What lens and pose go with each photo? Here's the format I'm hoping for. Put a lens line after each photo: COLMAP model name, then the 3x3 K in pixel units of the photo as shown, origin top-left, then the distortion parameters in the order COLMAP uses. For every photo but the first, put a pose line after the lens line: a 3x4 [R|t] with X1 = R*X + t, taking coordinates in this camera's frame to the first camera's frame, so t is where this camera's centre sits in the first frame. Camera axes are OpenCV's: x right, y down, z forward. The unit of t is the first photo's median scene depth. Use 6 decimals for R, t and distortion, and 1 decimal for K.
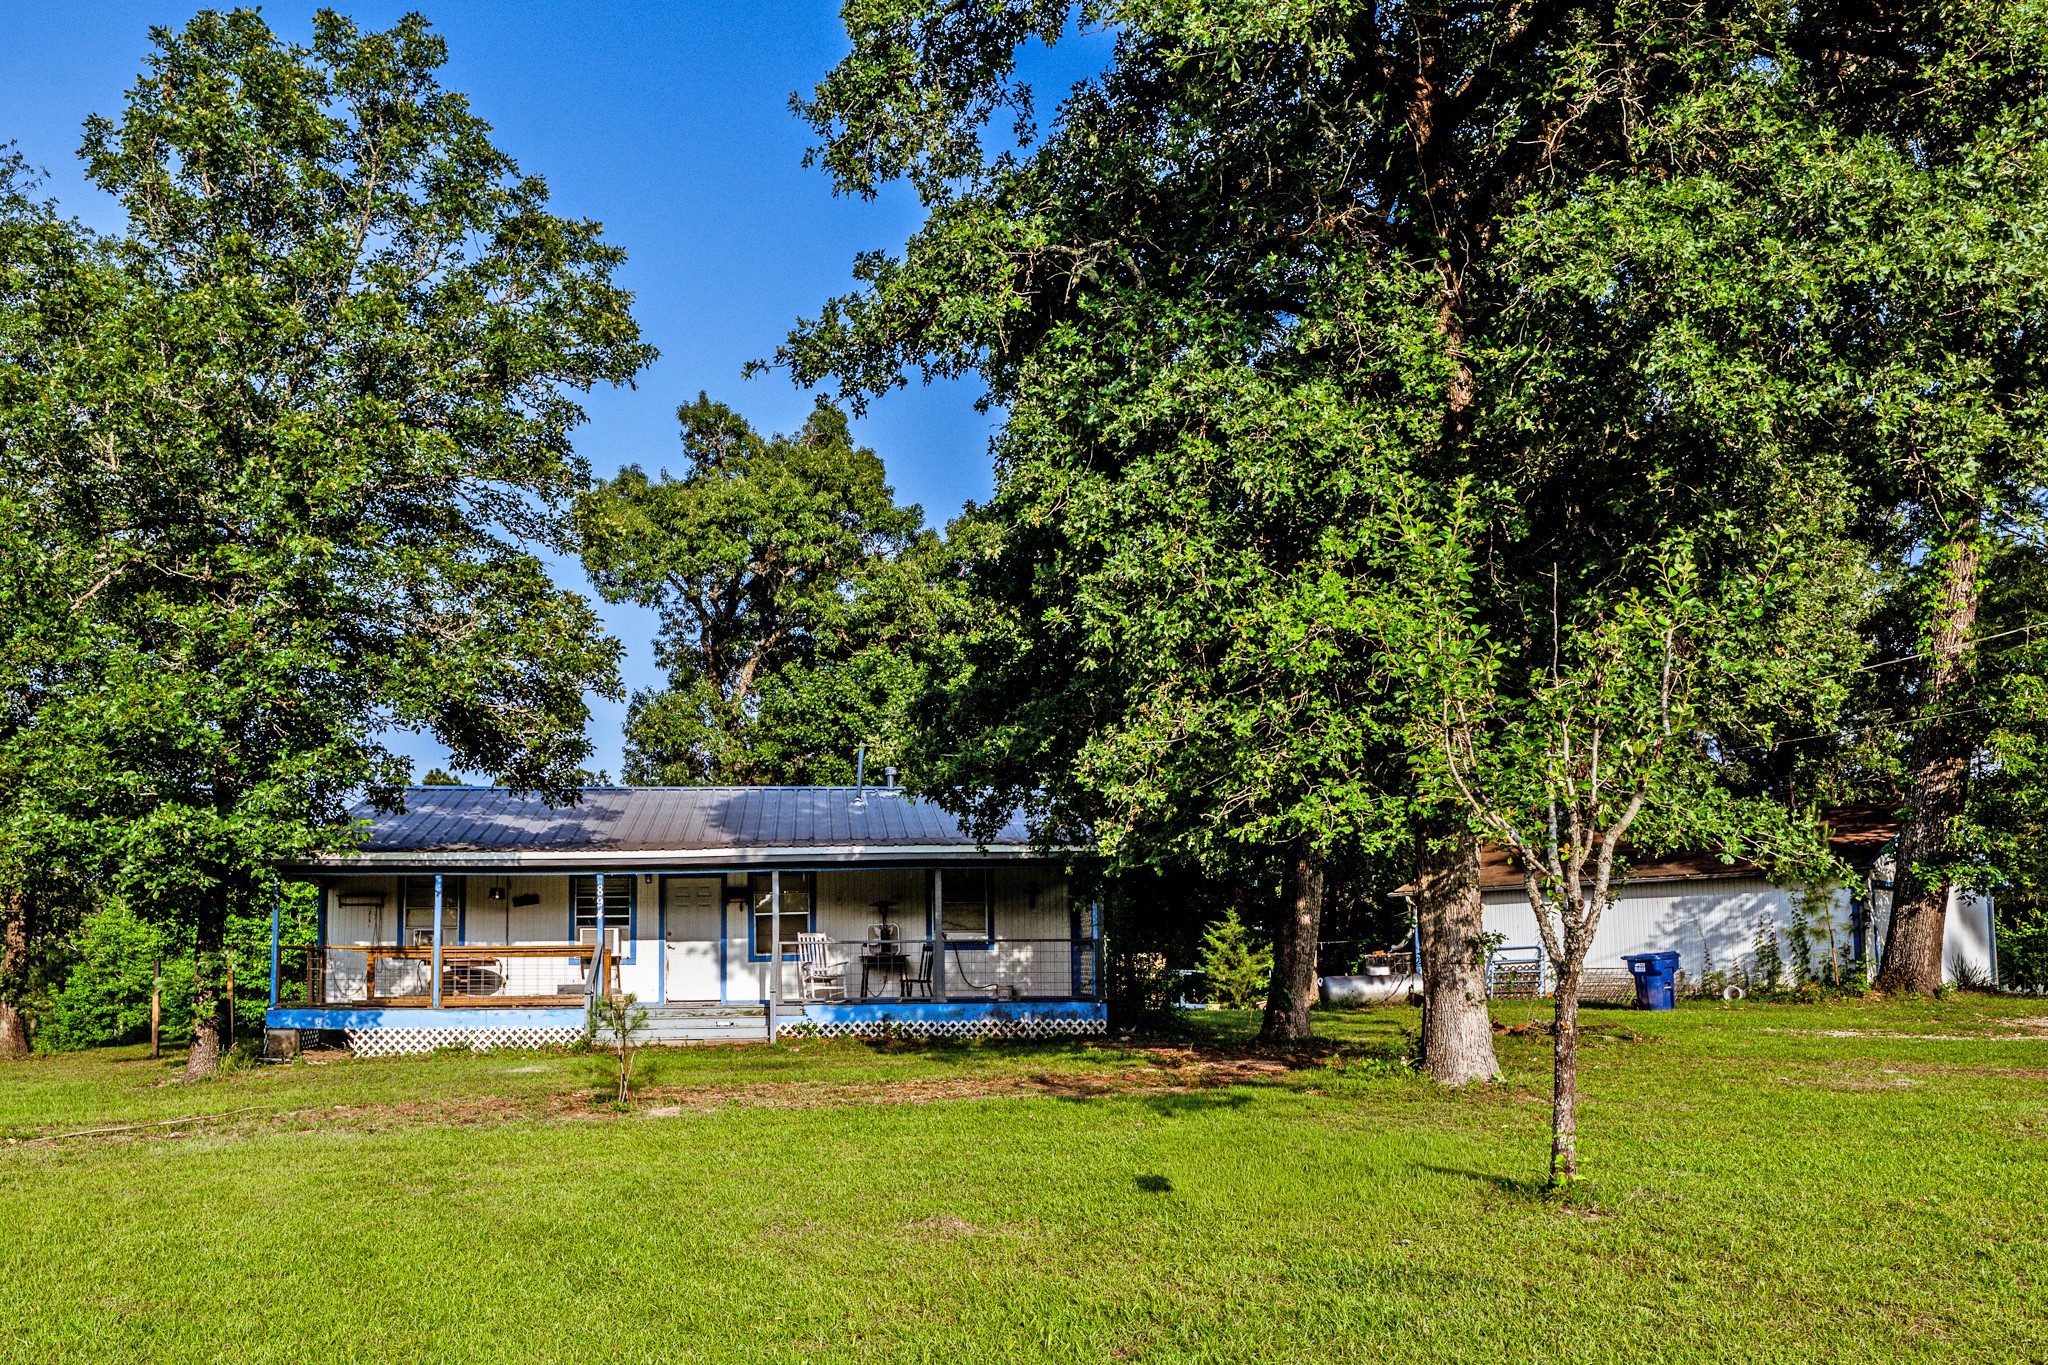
lens RADIAL K [[1666.7, 0, 868.0], [0, 1666.7, 878.7], [0, 0, 1]] dist [0.000032, 0.002822]
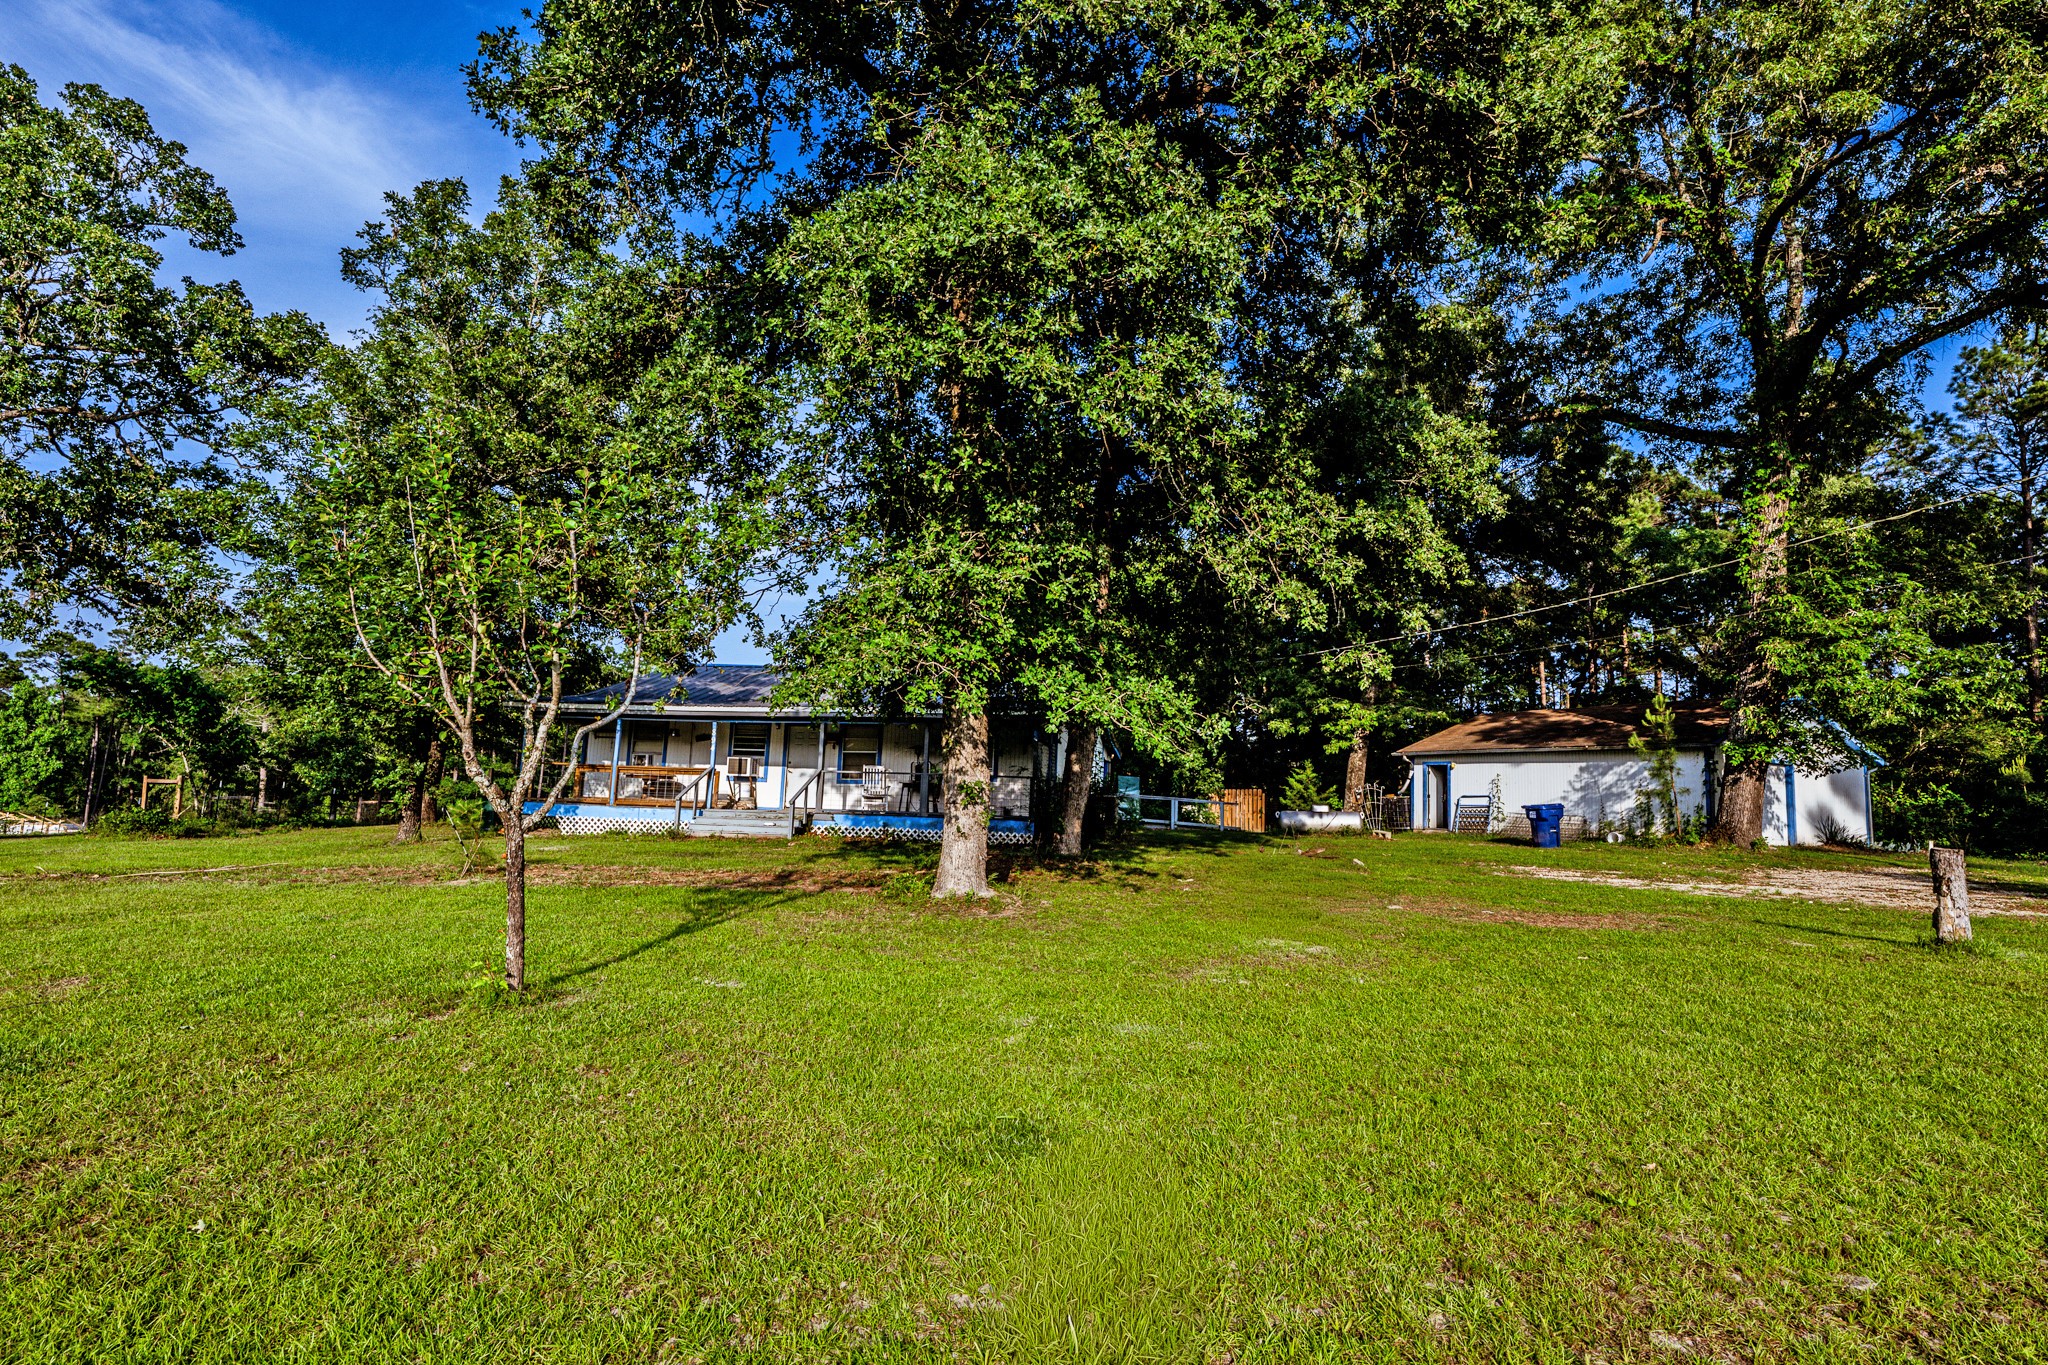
lens RADIAL K [[1052.0, 0, 1024.0], [0, 1052.0, 682.5], [0, 0, 1]] dist [0.000507, 0.000111]
pose [[0.977377, 0.019697, -0.210586, 0.279503], [-0.029508, 0.998616, -0.043546, -0.004328], [0.209437, 0.048775, 0.976605, 0.102661]]
